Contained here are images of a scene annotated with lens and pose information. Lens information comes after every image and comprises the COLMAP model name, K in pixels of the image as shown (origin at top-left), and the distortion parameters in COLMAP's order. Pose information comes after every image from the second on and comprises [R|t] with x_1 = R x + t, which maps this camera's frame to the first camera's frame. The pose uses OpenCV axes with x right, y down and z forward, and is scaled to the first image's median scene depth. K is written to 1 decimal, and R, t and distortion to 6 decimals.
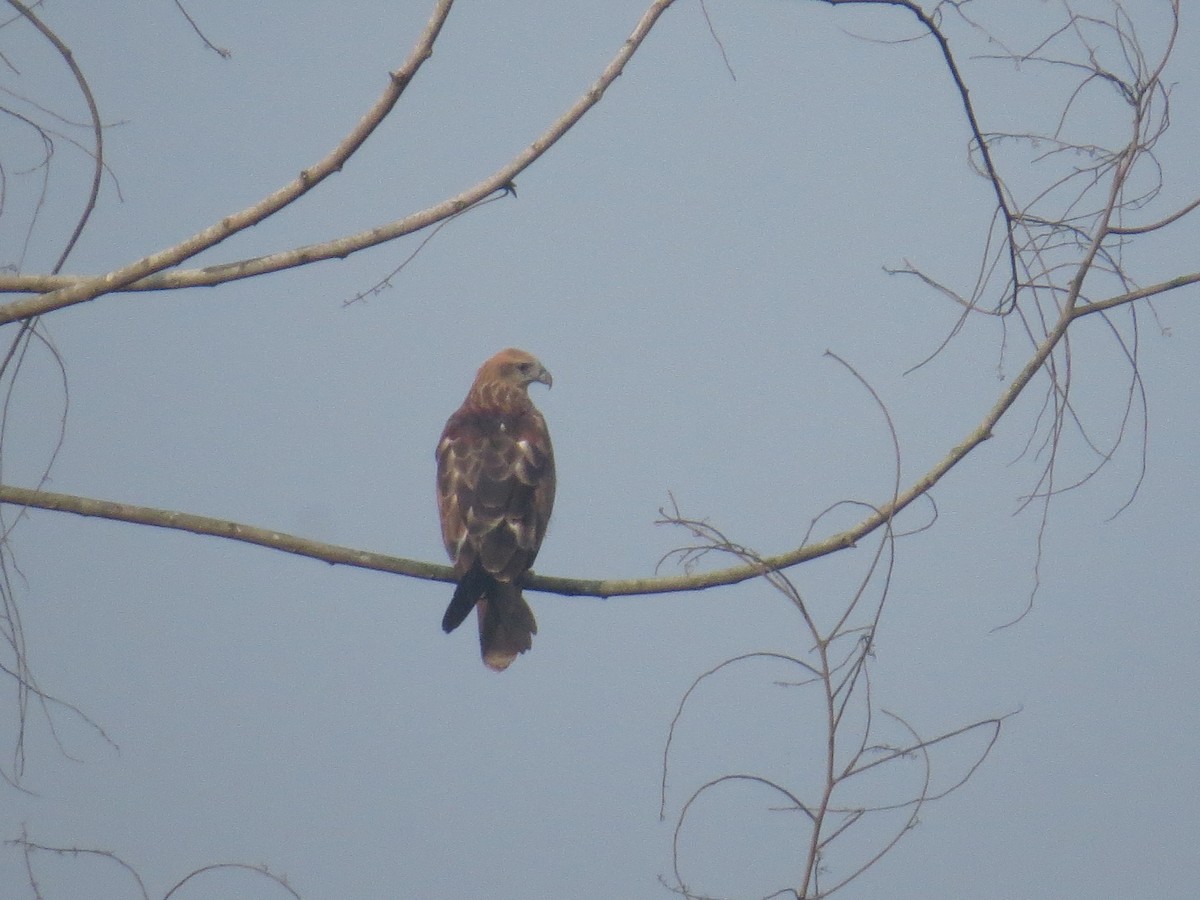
lens RADIAL K [[483.5, 0, 600.0], [0, 483.5, 450.0], [0, 0, 1]] dist [-0.004683, -0.000127]
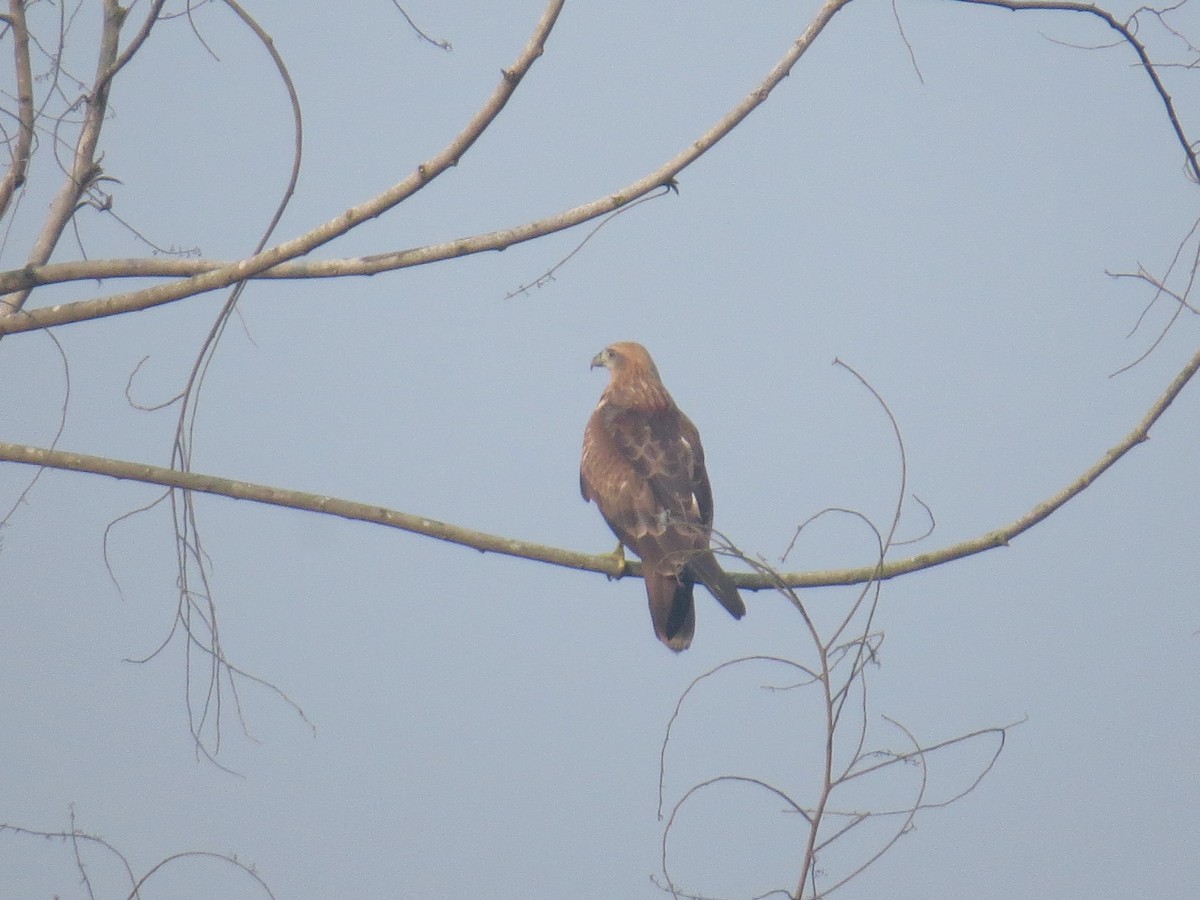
lens RADIAL K [[479.5, 0, 600.0], [0, 479.5, 450.0], [0, 0, 1]] dist [-0.000453, -0.001201]
pose [[0.999762, 0.021681, -0.002611, -0.307882], [-0.021685, 0.999764, -0.001452, 0.018970], [0.002579, 0.001508, 0.999996, -0.008231]]
